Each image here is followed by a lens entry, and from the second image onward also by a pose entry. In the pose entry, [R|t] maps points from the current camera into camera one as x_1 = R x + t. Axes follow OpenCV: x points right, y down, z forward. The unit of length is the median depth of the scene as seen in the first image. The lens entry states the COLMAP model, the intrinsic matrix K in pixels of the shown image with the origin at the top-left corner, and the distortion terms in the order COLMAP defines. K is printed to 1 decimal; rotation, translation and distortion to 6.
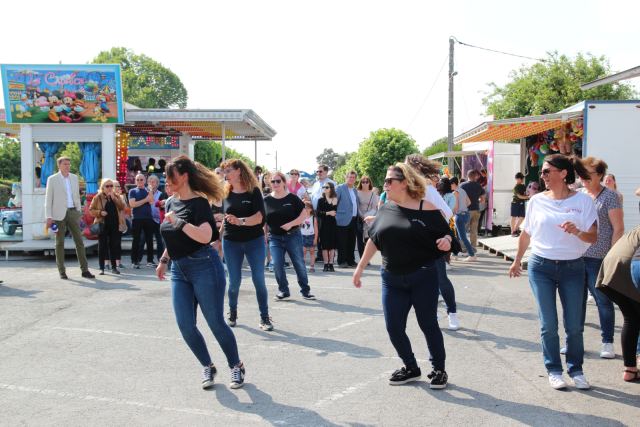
lens RADIAL K [[969.3, 0, 318.4], [0, 969.3, 212.2], [0, 0, 1]] dist [0.158017, 0.000000]
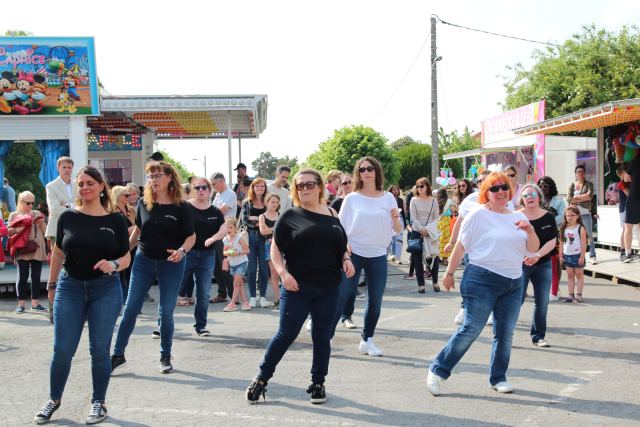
lens RADIAL K [[1084.9, 0, 317.2], [0, 1084.9, 226.6], [0, 0, 1]] dist [0.227376, 0.000000]
pose [[0.993632, -0.022627, 0.110383, -0.101251], [0.022696, 0.999742, 0.000628, -0.000105], [-0.110368, 0.001881, 0.993889, 0.102211]]
